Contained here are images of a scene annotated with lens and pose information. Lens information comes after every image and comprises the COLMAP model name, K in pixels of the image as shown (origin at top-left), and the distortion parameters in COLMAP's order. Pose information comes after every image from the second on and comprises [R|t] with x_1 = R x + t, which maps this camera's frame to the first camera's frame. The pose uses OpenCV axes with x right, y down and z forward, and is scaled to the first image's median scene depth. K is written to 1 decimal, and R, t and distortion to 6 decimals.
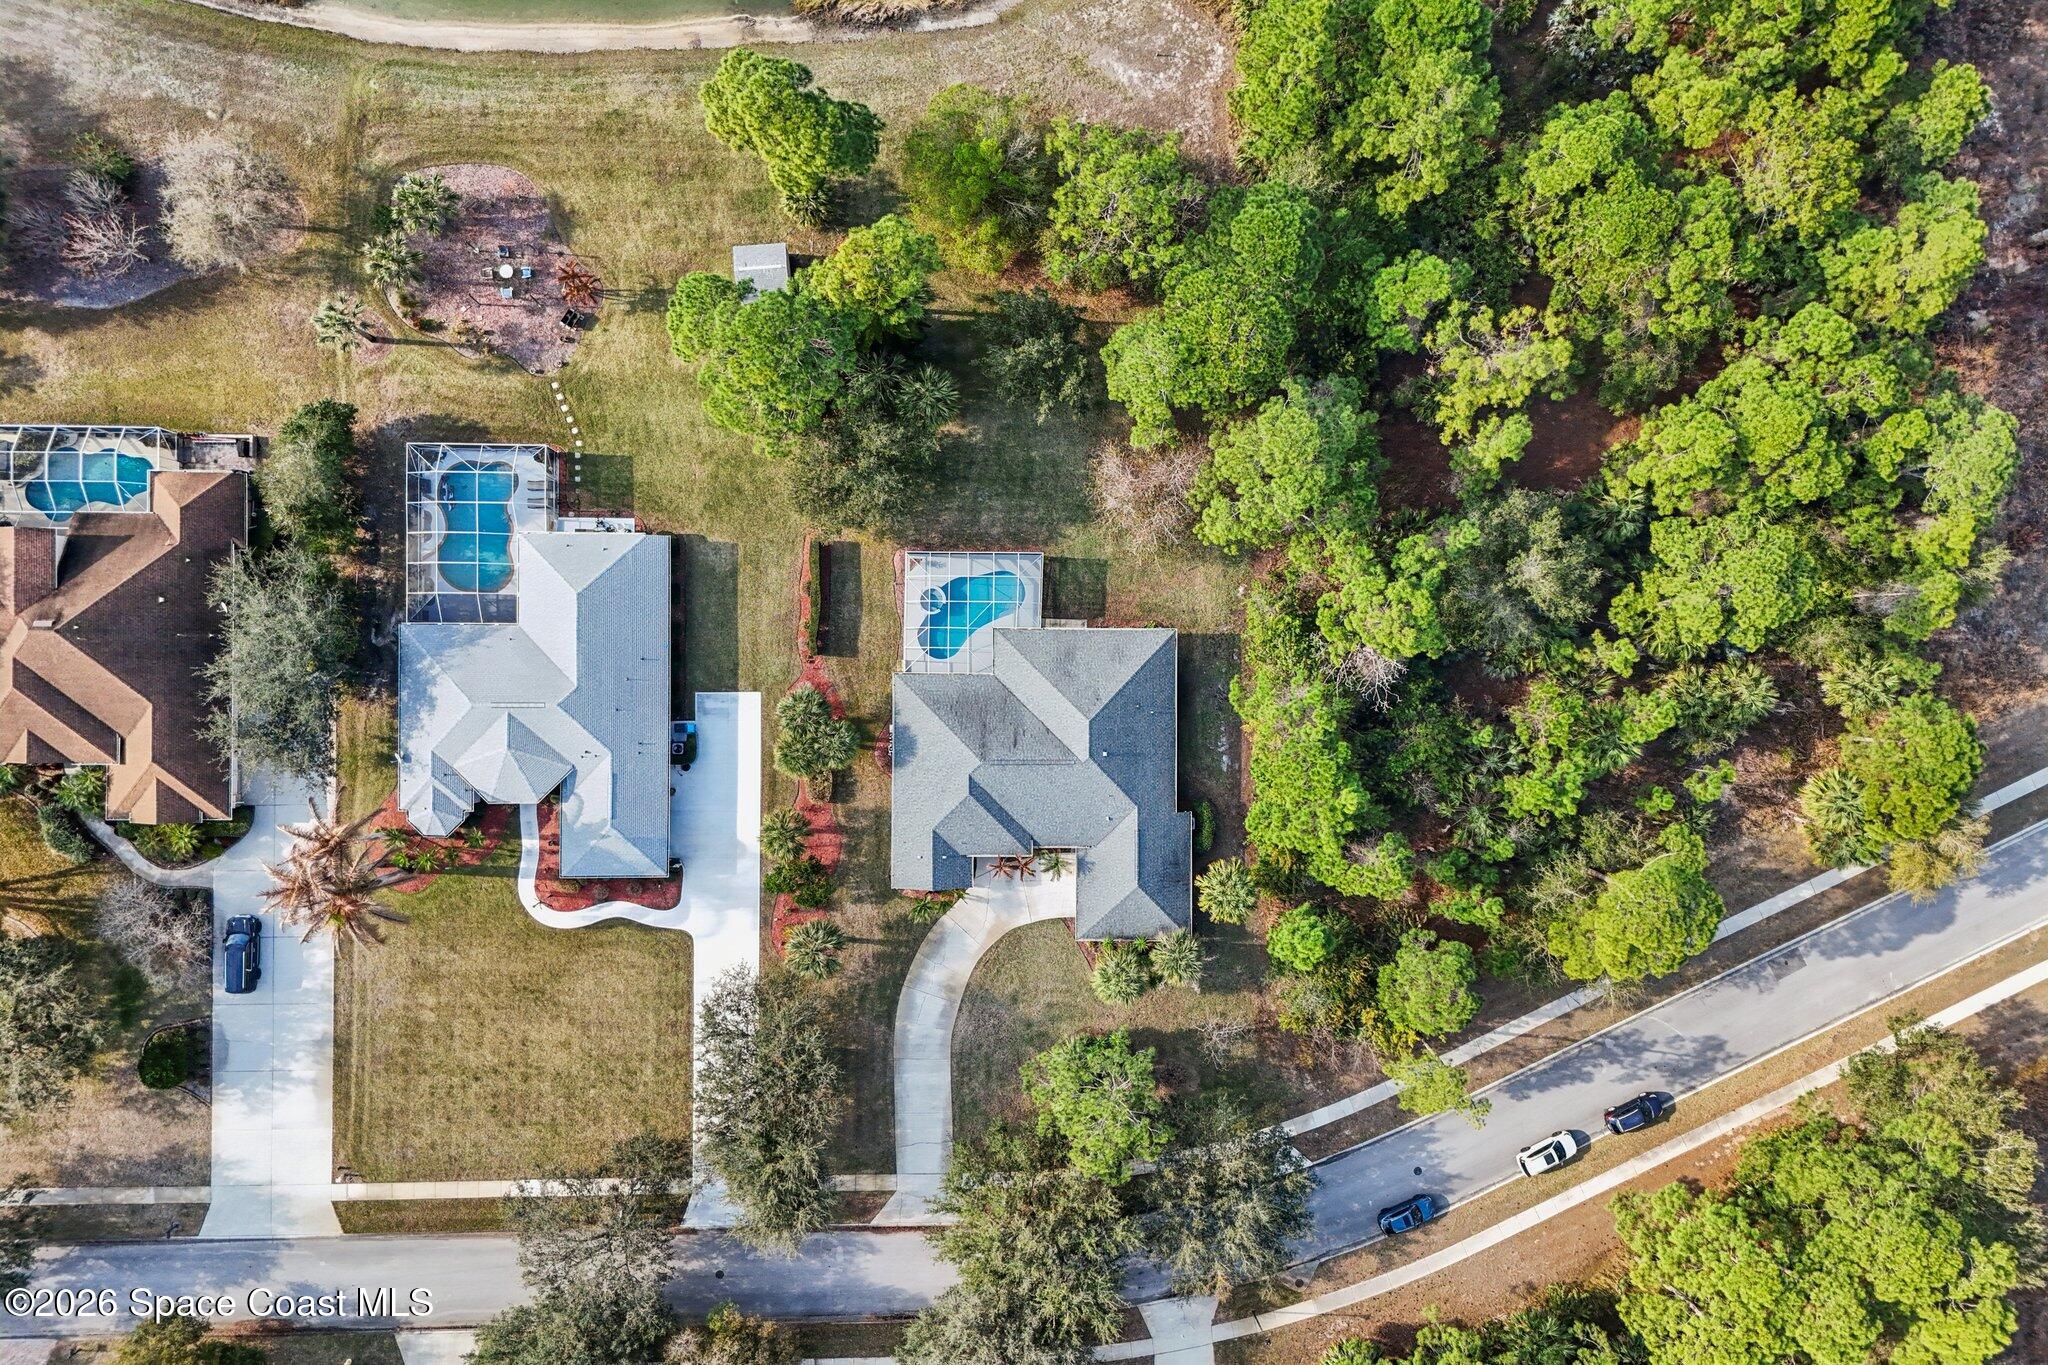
lens RADIAL K [[1509.6, 0, 1034.6], [0, 1509.6, 668.0], [0, 0, 1]] dist [0.038725, -0.010871]
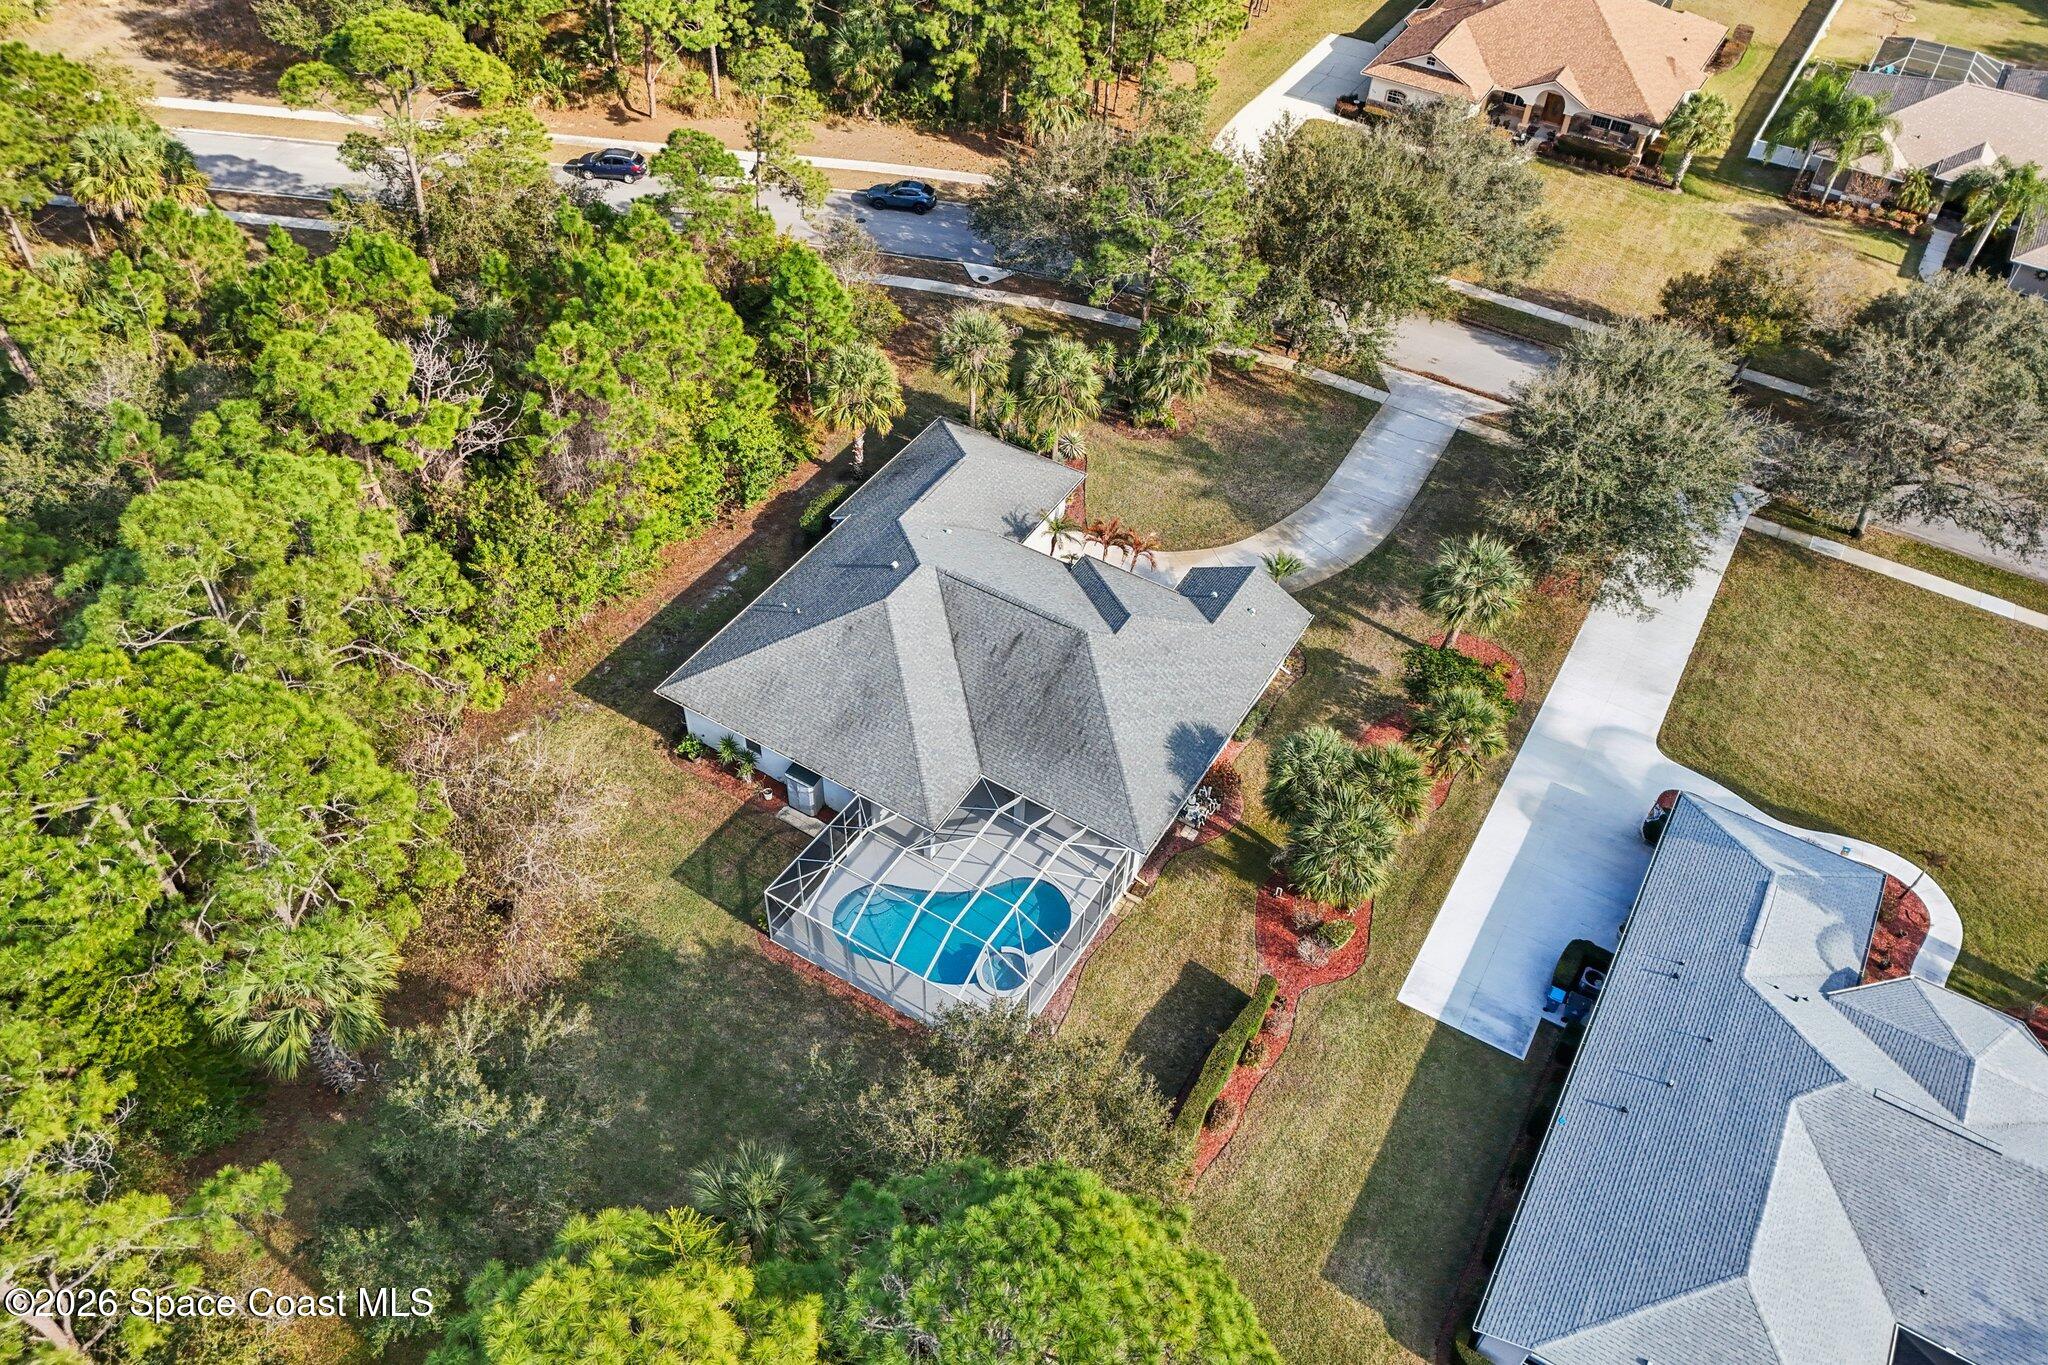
lens RADIAL K [[1509.6, 0, 1034.6], [0, 1509.6, 668.0], [0, 0, 1]] dist [0.038725, -0.010871]
pose [[-0.856181, -0.420543, 0.300165, -0.185033], [0.510099, -0.595597, 0.620535, -0.289250], [-0.082184, 0.684403, 0.724457, 0.579068]]
